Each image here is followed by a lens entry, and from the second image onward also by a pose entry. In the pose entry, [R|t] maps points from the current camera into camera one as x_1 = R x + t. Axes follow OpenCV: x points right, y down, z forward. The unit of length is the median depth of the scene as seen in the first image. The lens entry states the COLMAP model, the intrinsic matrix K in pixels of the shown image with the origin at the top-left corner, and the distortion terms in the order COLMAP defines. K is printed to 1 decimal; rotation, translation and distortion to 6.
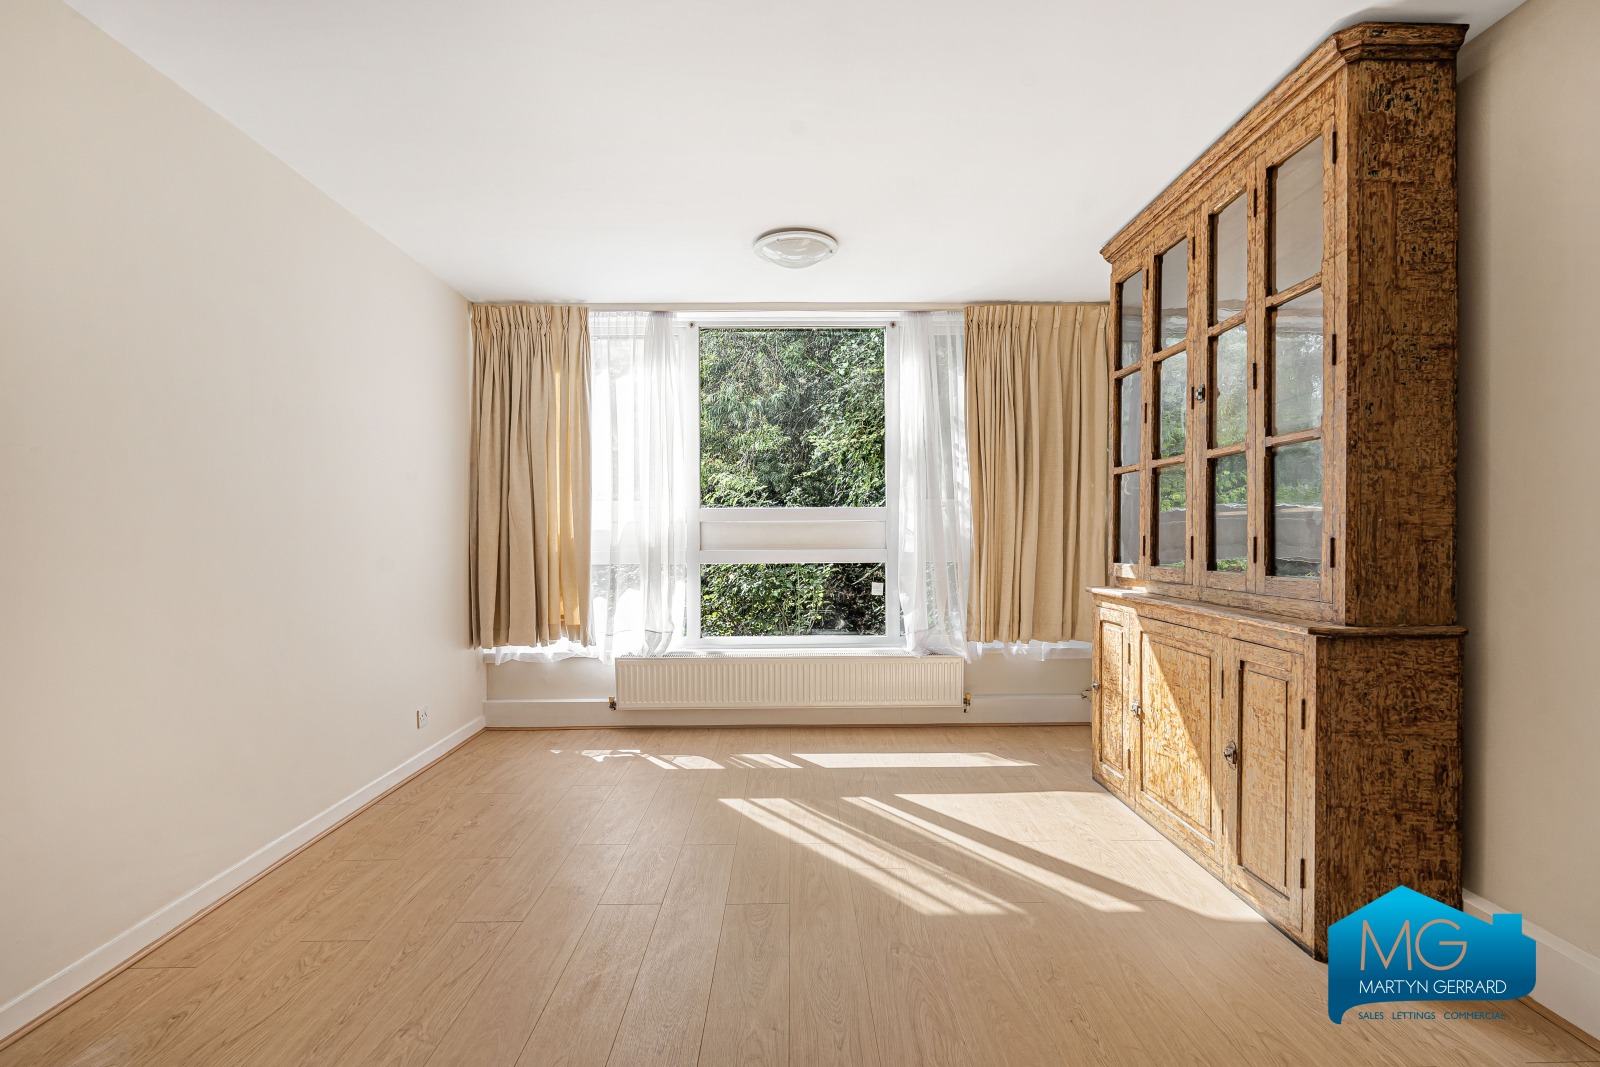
lens RADIAL K [[757.7, 0, 801.1], [0, 757.7, 544.6], [0, 0, 1]] dist [-0.010676, 0.001019]
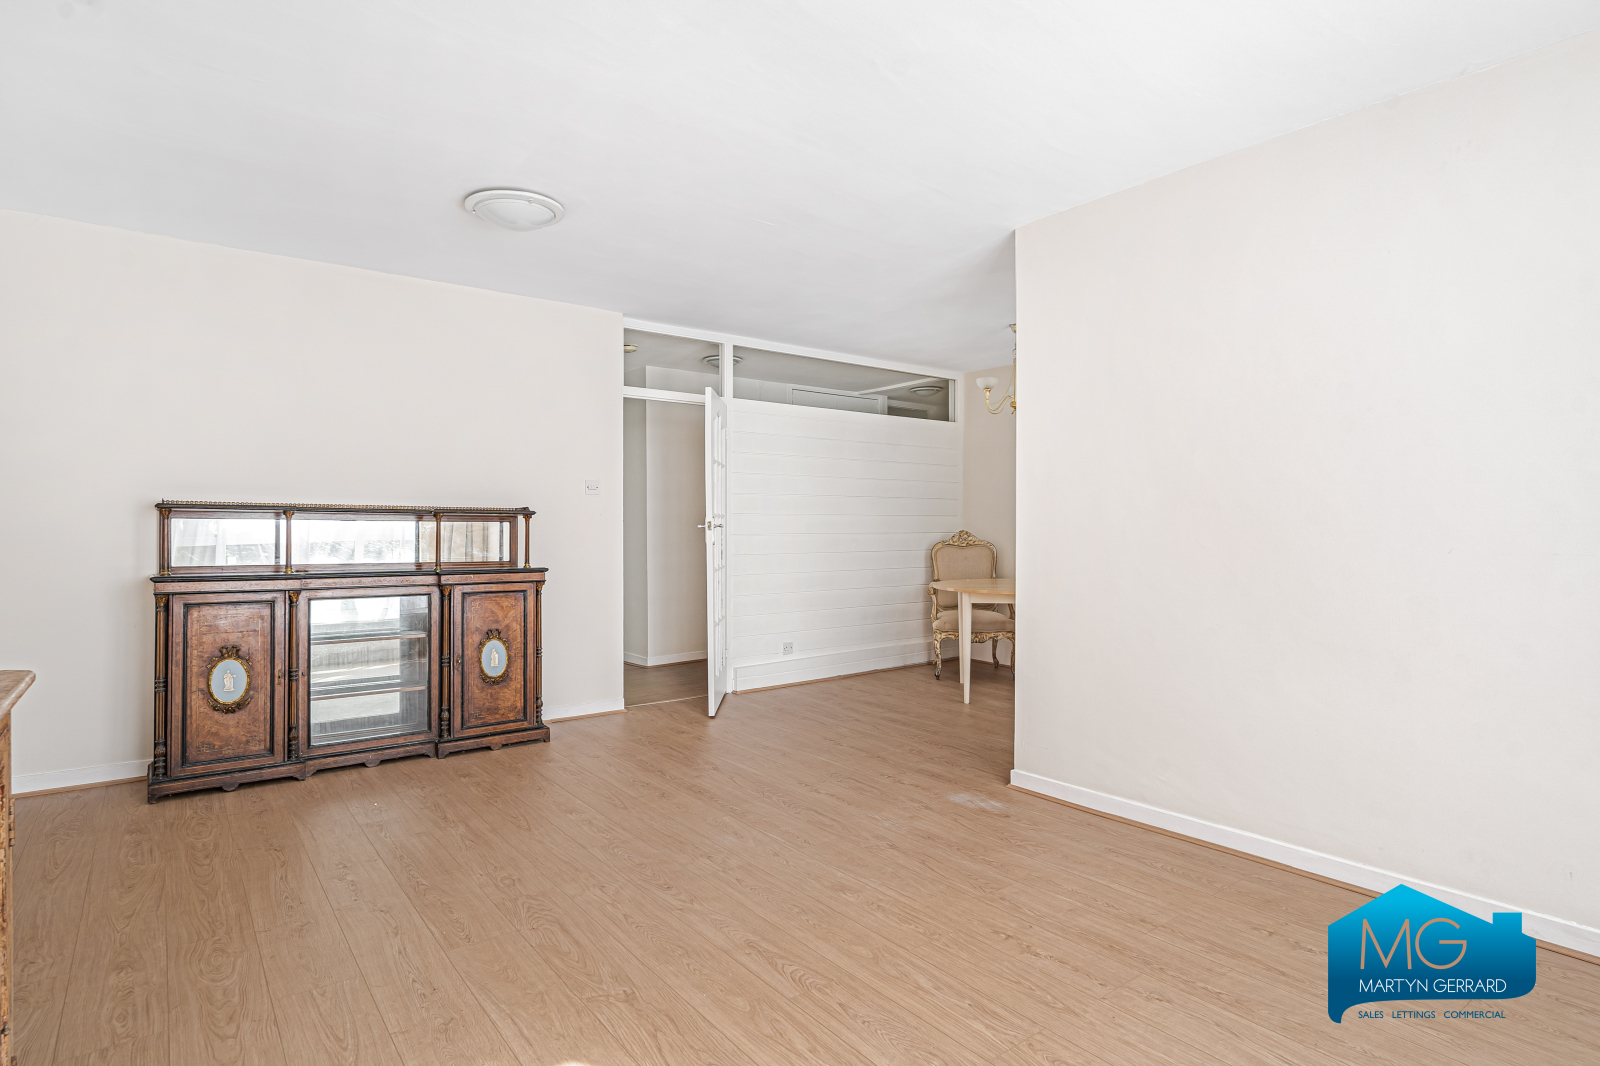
lens RADIAL K [[842.4, 0, 799.3], [0, 842.4, 532.1], [0, 0, 1]] dist [-0.004203, -0.000329]
pose [[-0.806040, 0.004921, -0.591841, 0.265527], [-0.007661, 0.999795, 0.018747, -0.012041], [0.591812, 0.019644, -0.805837, 0.927907]]
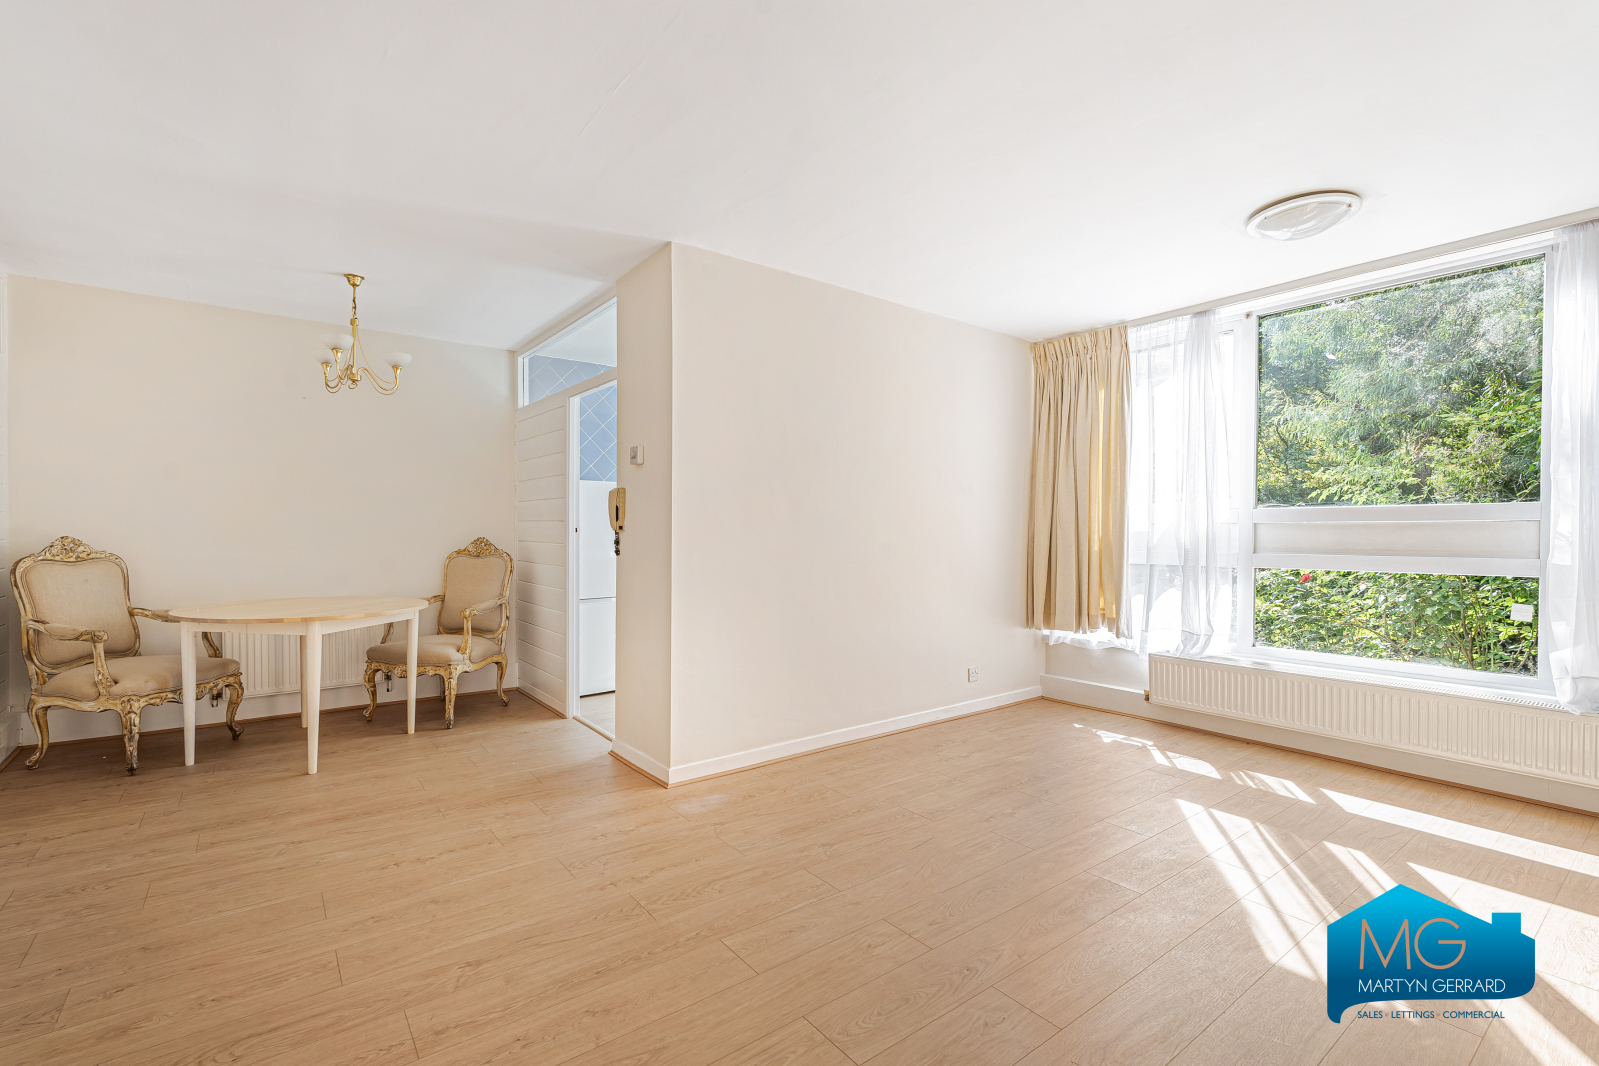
lens RADIAL K [[717.3, 0, 793.9], [0, 717.3, 537.0], [0, 0, 1]] dist [0.004593, -0.002042]
pose [[0.590768, 0.011385, -0.806761, 0.268839], [-0.017806, 0.999841, 0.001071, -0.003452], [0.806645, 0.013732, 0.590877, 0.014418]]
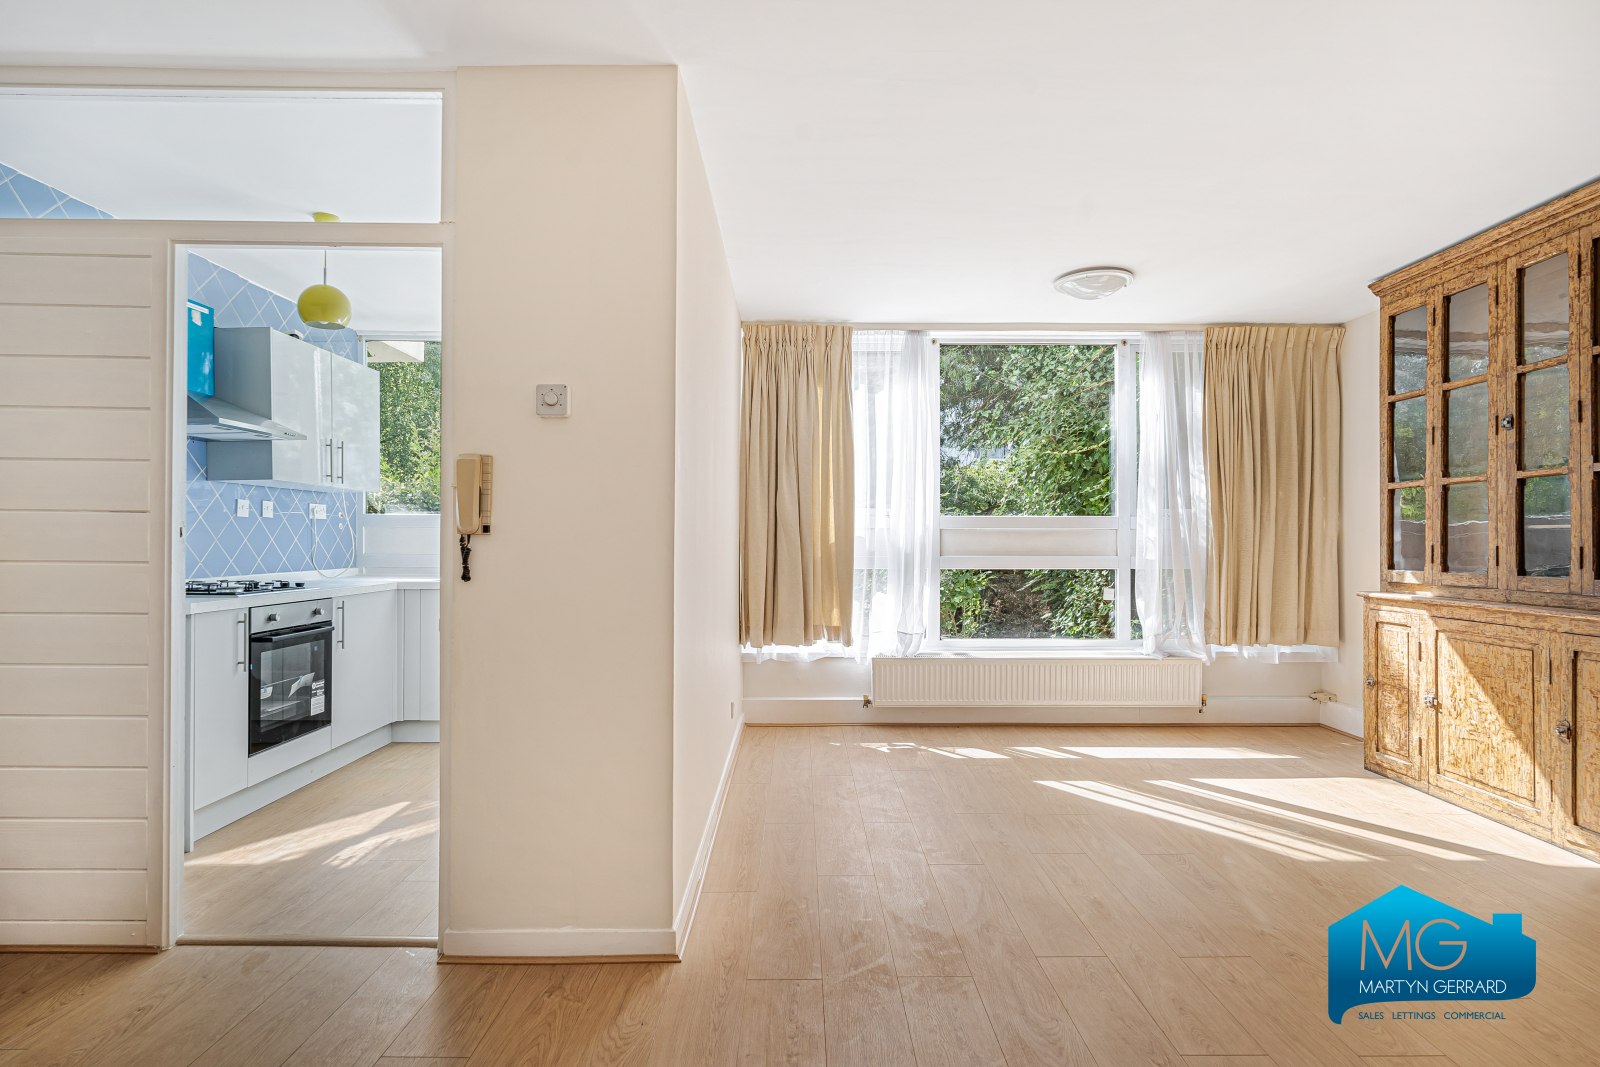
lens RADIAL K [[853.7, 0, 804.9], [0, 853.7, 534.3], [0, 0, 1]] dist [0.006399, -0.002840]
pose [[0.999974, 0.006771, -0.002457, -0.343723], [-0.006822, 0.999746, -0.021478, 0.004206], [0.002311, 0.021494, 0.999766, -0.194666]]
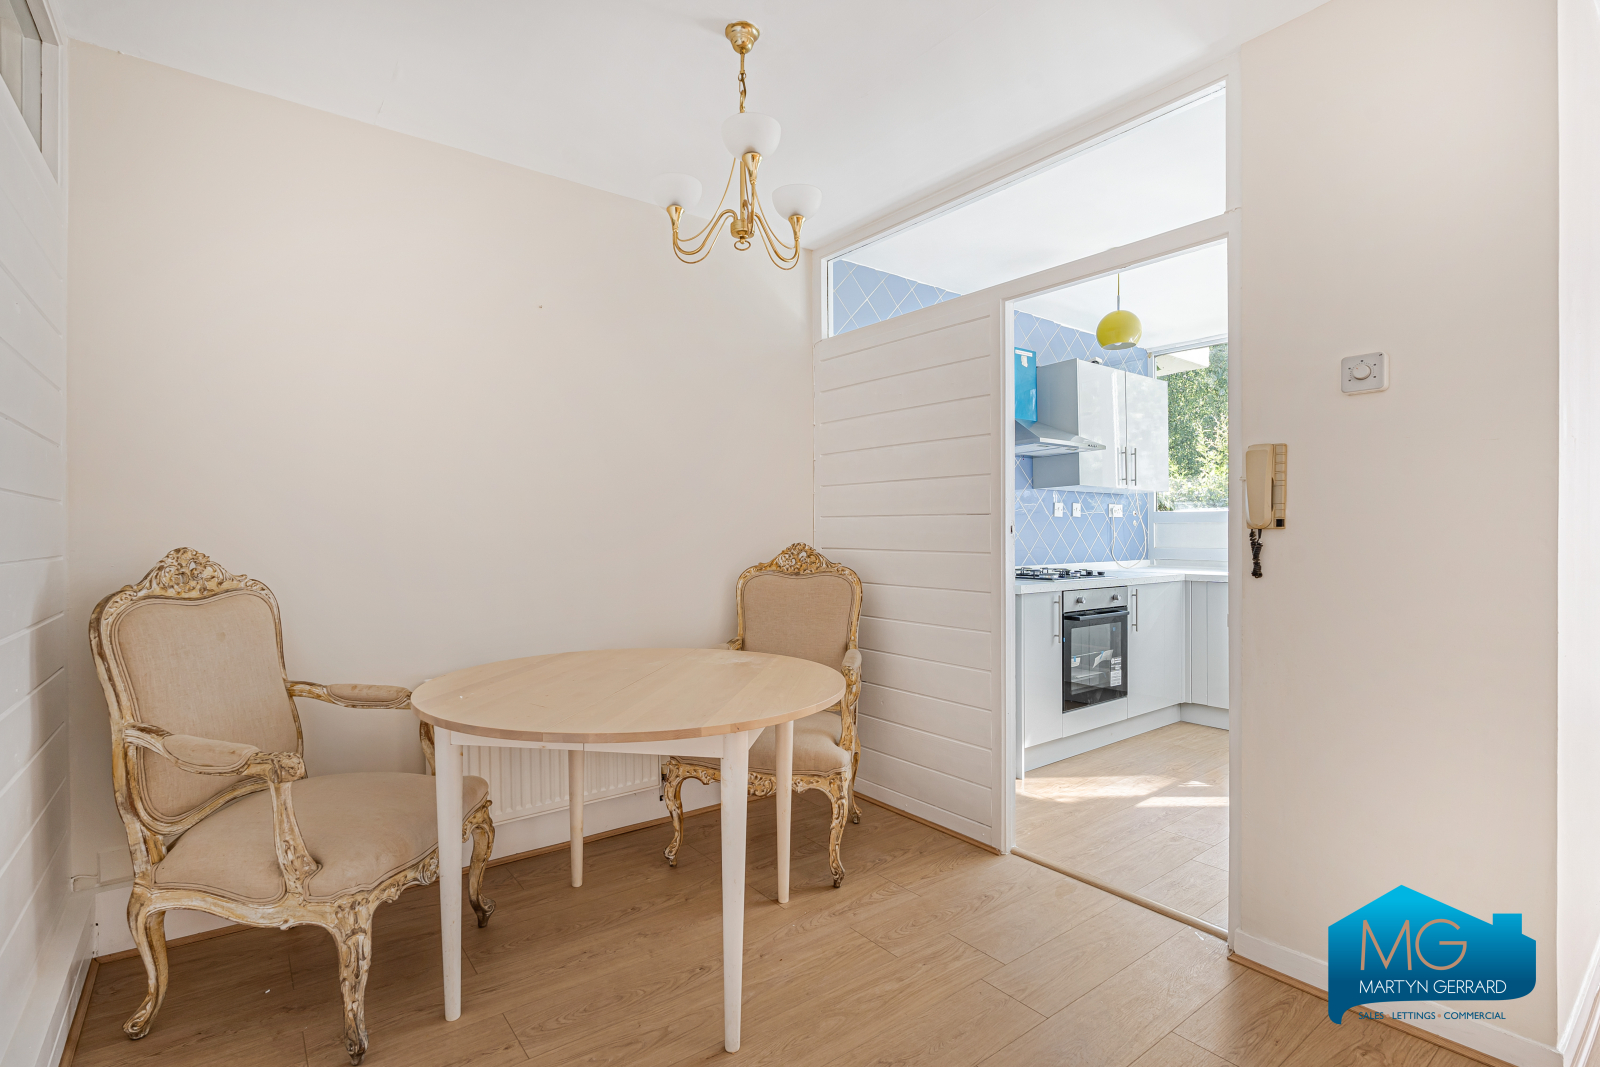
lens RADIAL K [[757.7, 0, 786.4], [0, 757.7, 539.6], [0, 0, 1]] dist [-0.010676, 0.001019]
pose [[0.595332, 0.005593, -0.803461, -0.361241], [-0.009679, 0.999953, -0.000211, 0.003759], [0.803422, 0.007903, 0.595358, -0.156820]]
